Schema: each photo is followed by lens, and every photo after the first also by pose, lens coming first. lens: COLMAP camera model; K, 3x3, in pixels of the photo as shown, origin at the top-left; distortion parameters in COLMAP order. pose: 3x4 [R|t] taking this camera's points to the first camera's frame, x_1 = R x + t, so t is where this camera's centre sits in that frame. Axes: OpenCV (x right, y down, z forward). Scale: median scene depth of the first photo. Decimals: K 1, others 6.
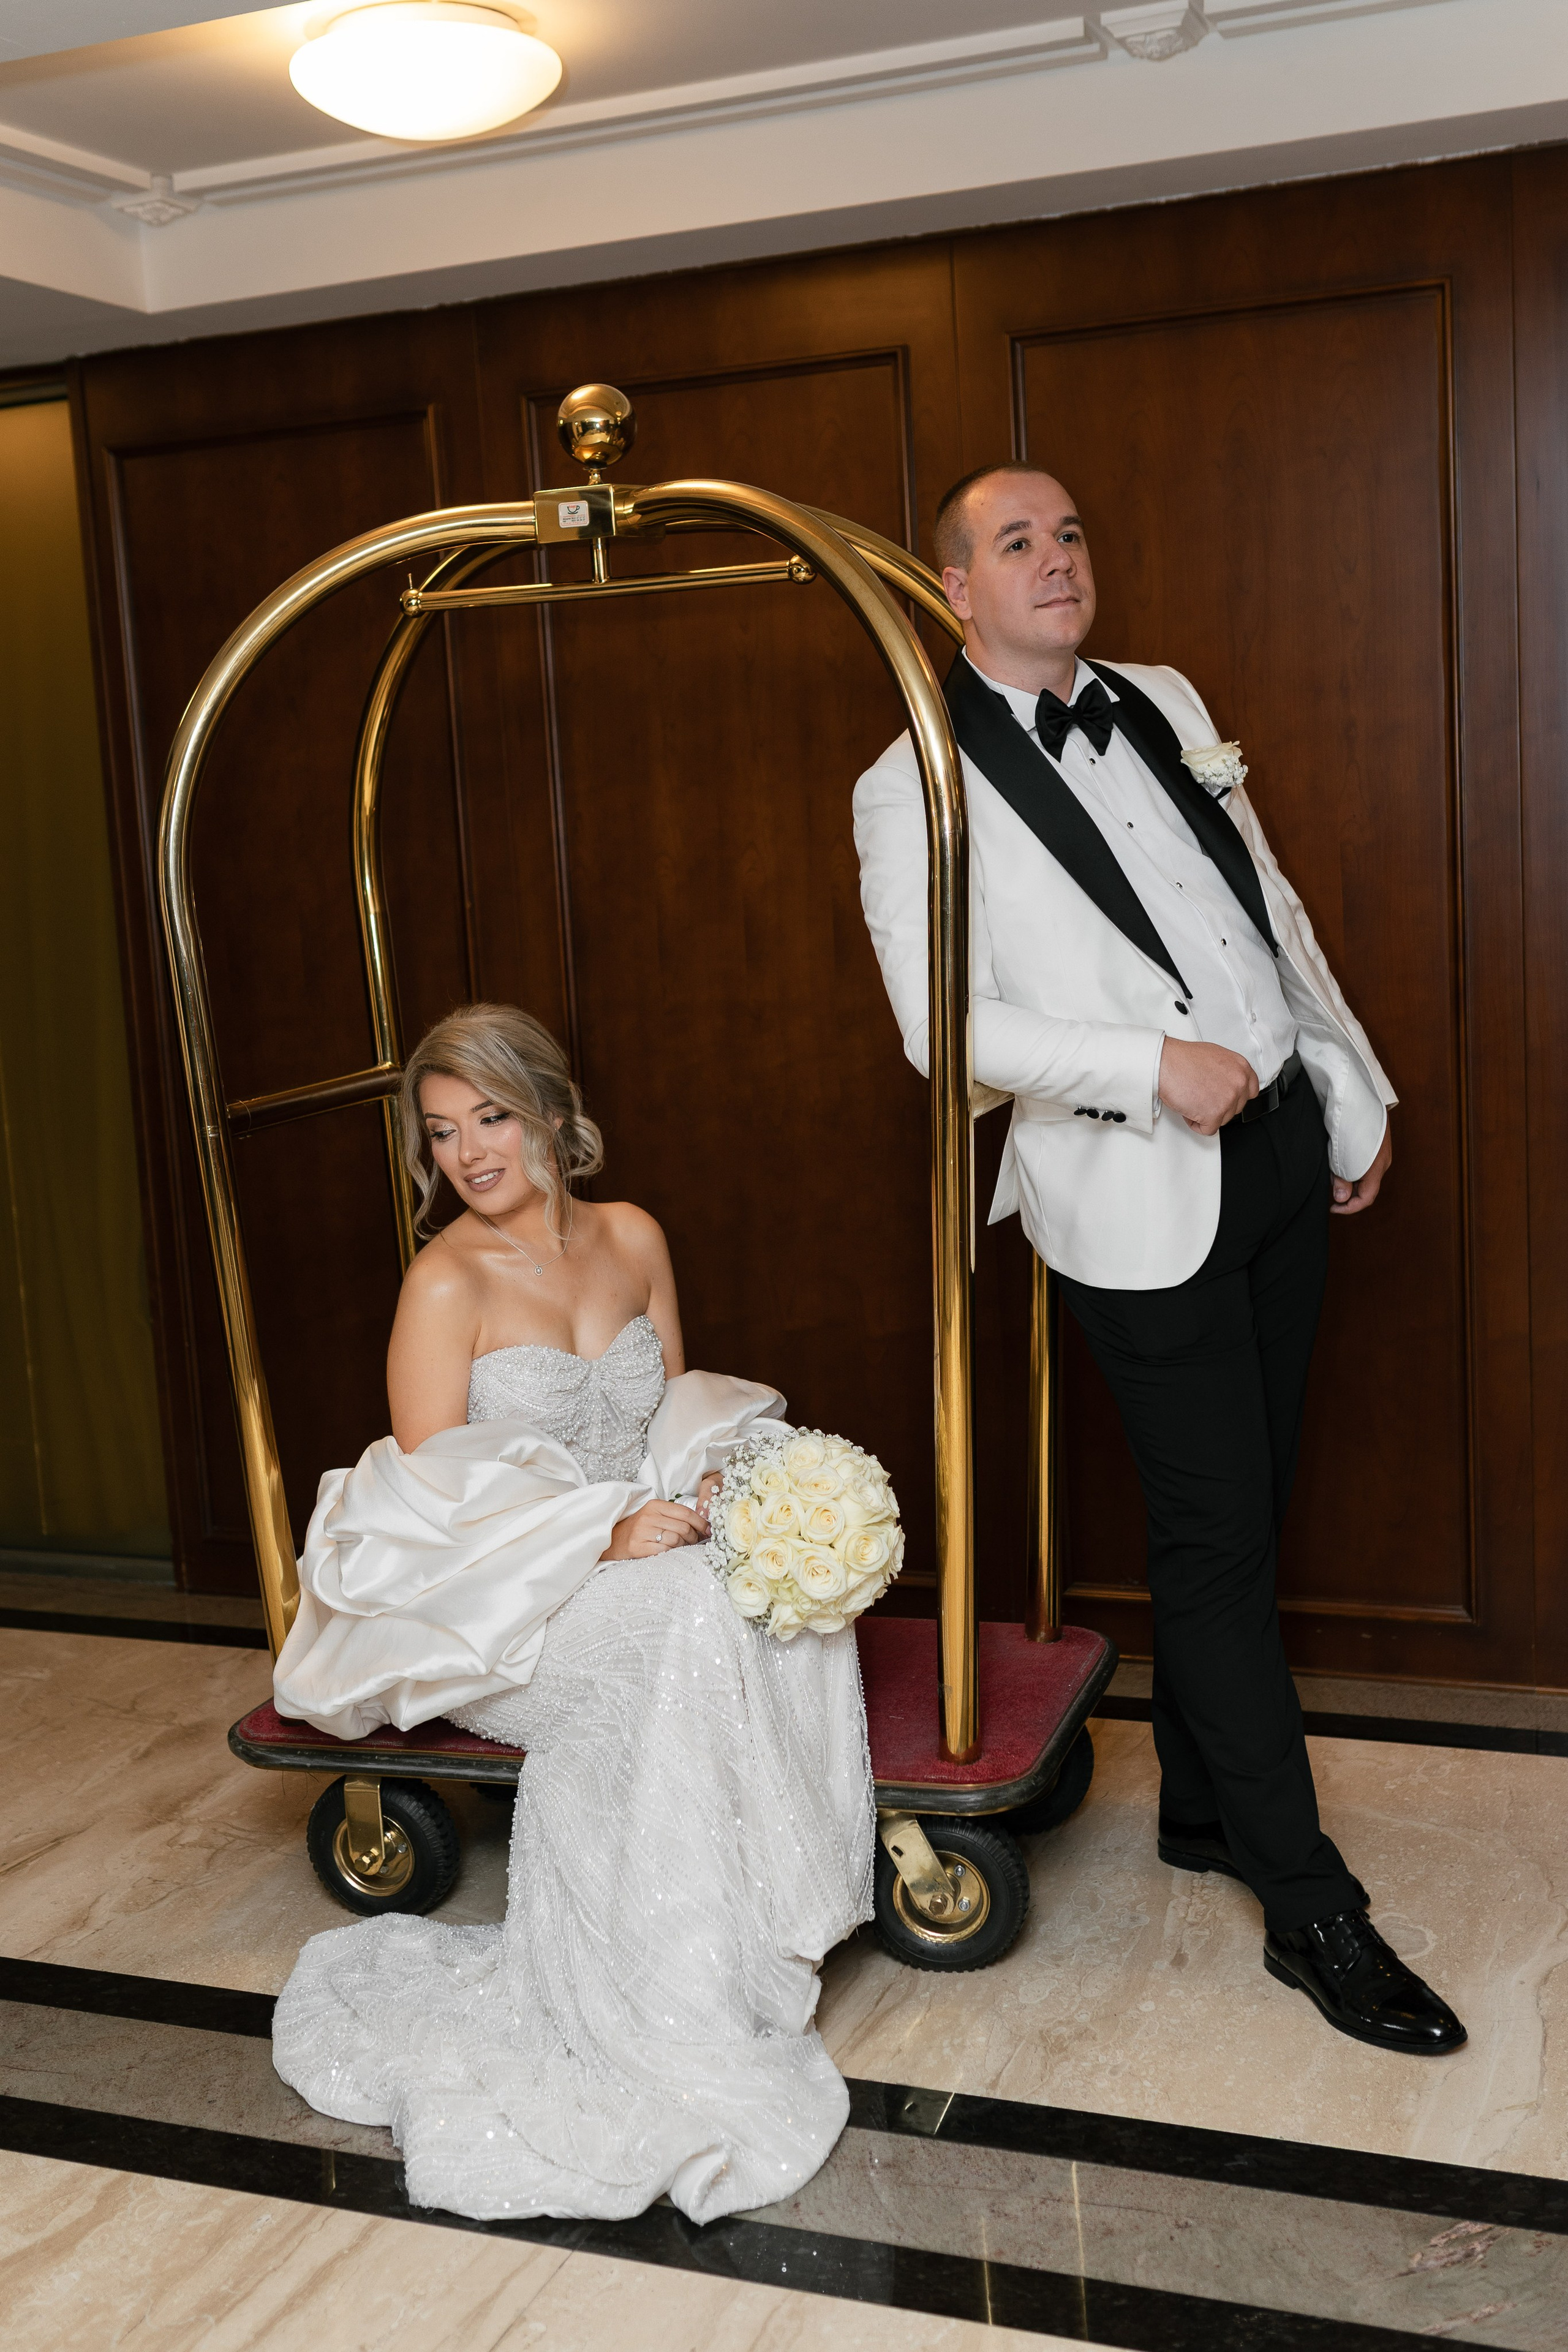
lens RADIAL K [[2570.4, 0, 784.0], [0, 2570.4, 1176.0], [0, 0, 1]] dist [0.000575, -0.001318]
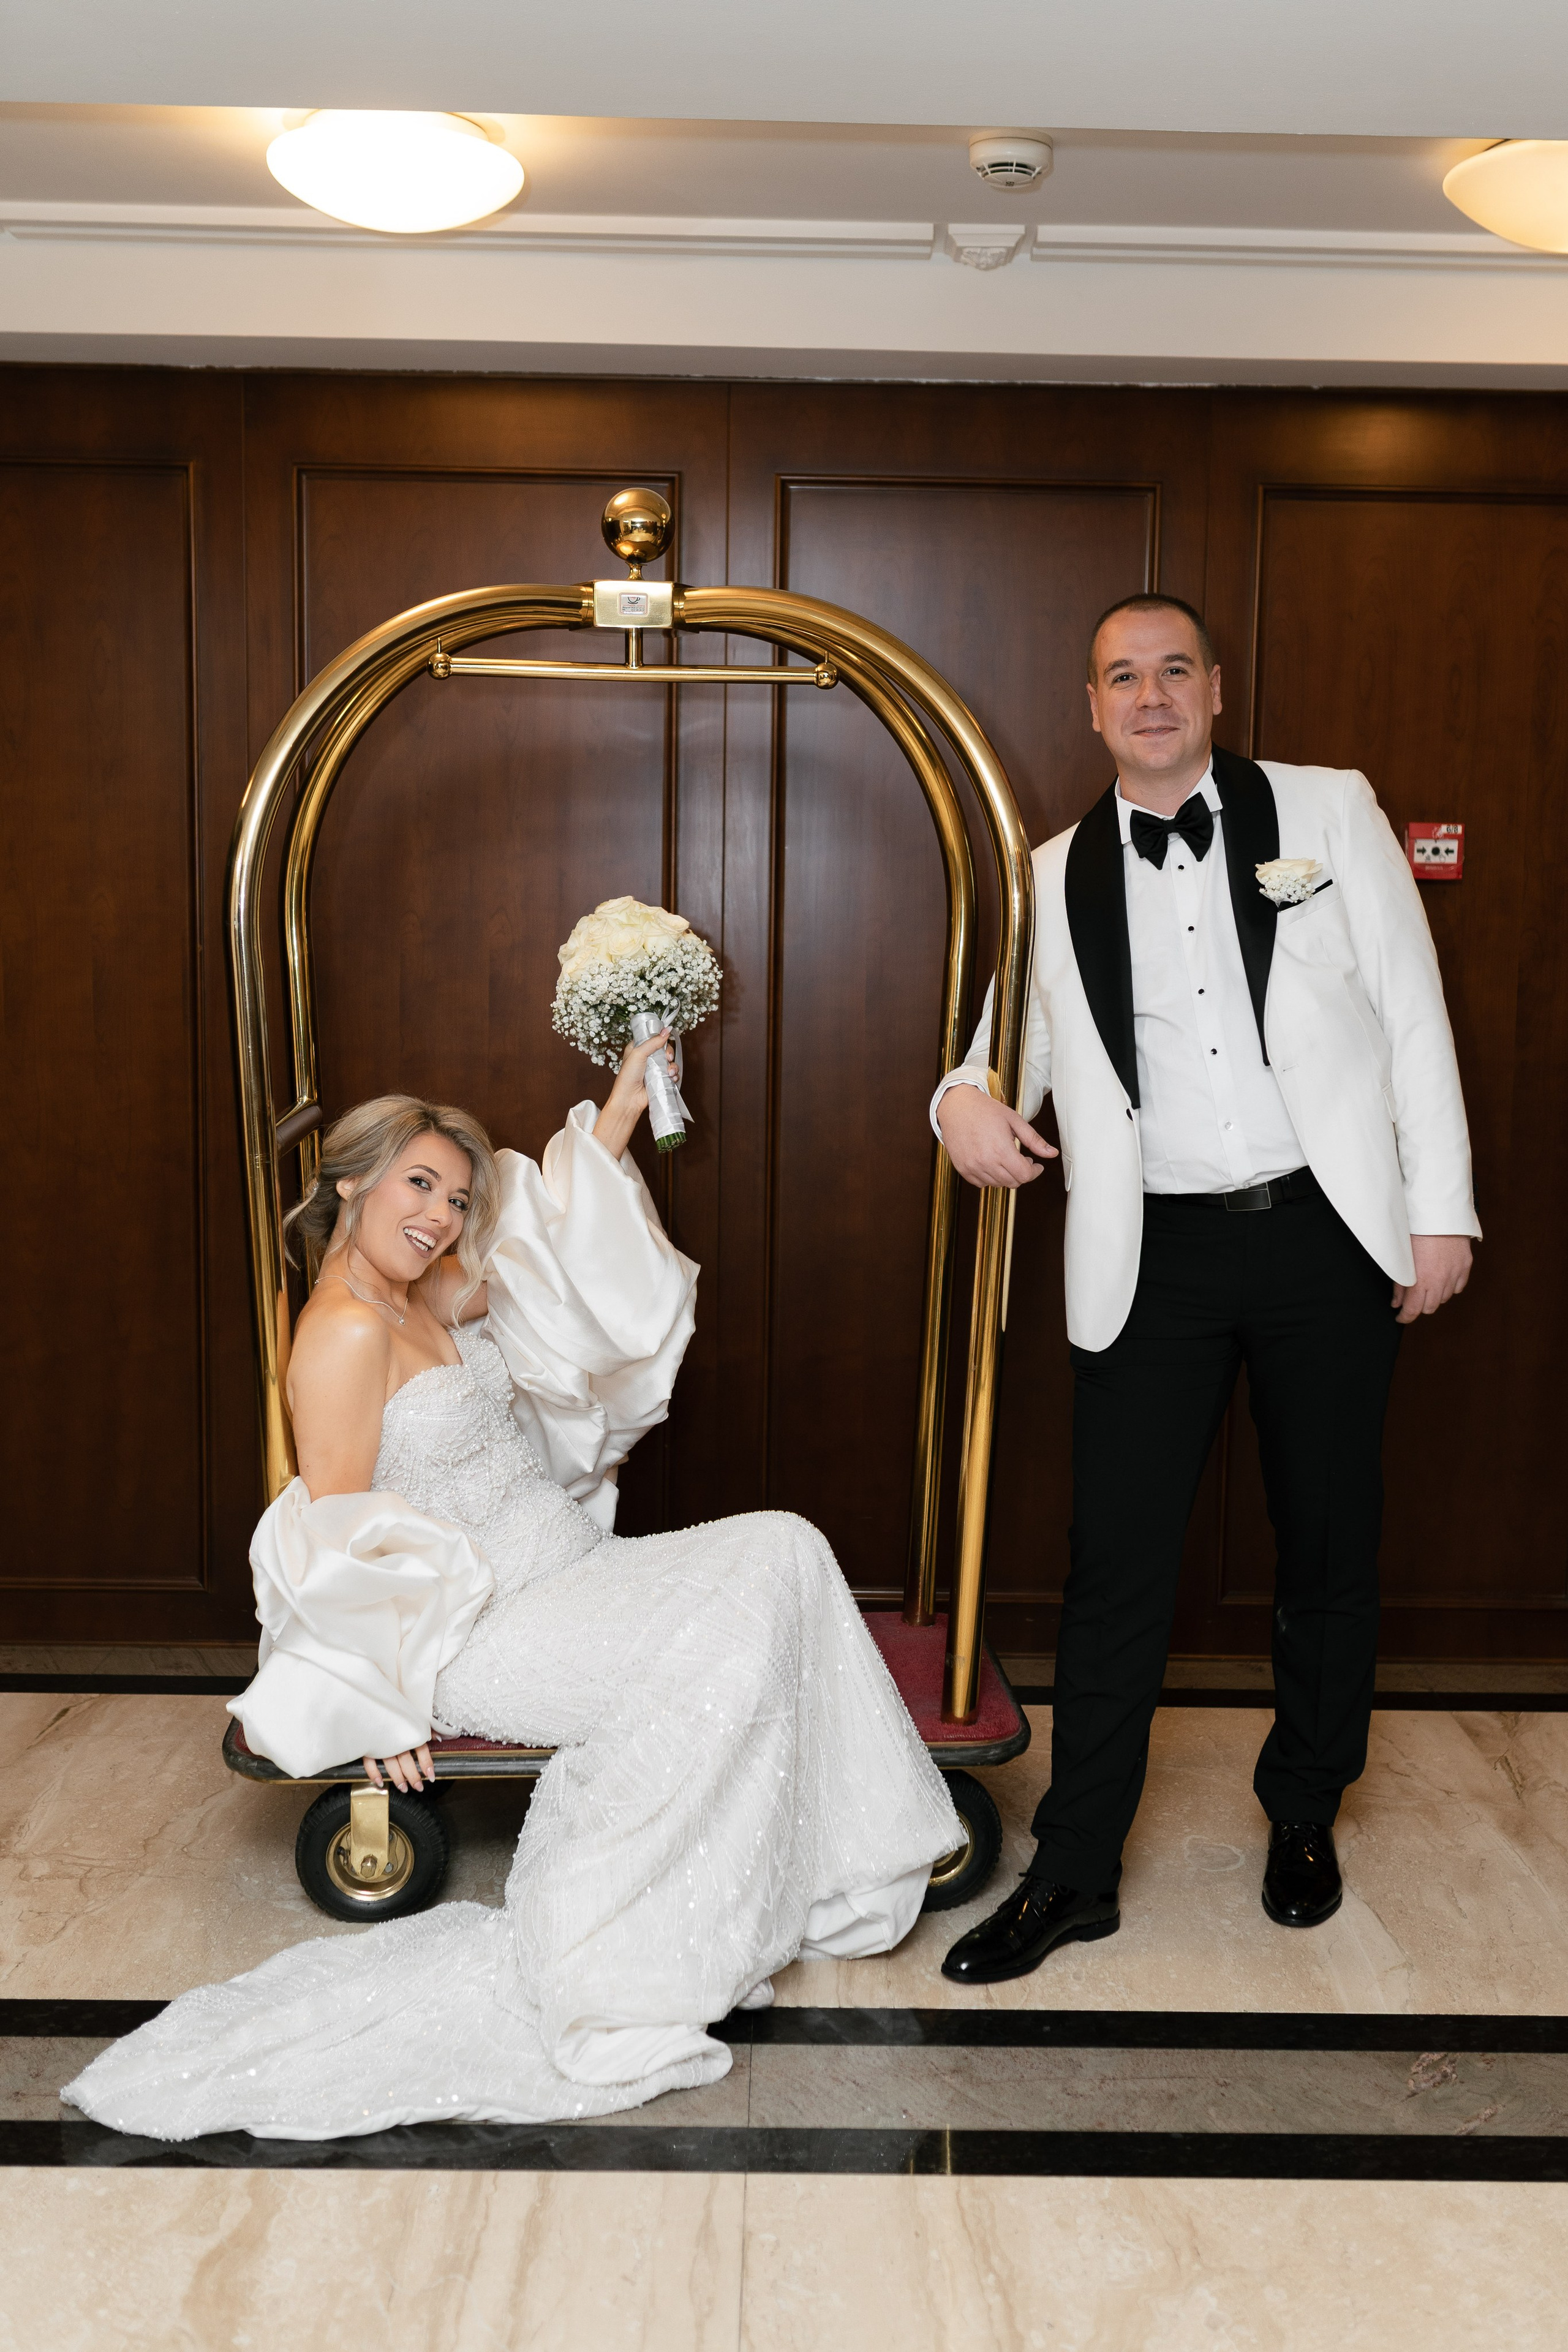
lens RADIAL K [[2482.0, 0, 784.0], [0, 2482.0, 1176.0], [0, 0, 1]] dist [-0.006232, 0.011389]
pose [[0.920173, 0.026145, 0.390638, -0.421006], [-0.013956, 0.999324, -0.034011, 0.022488], [-0.391263, 0.025844, 0.919916, 0.003104]]
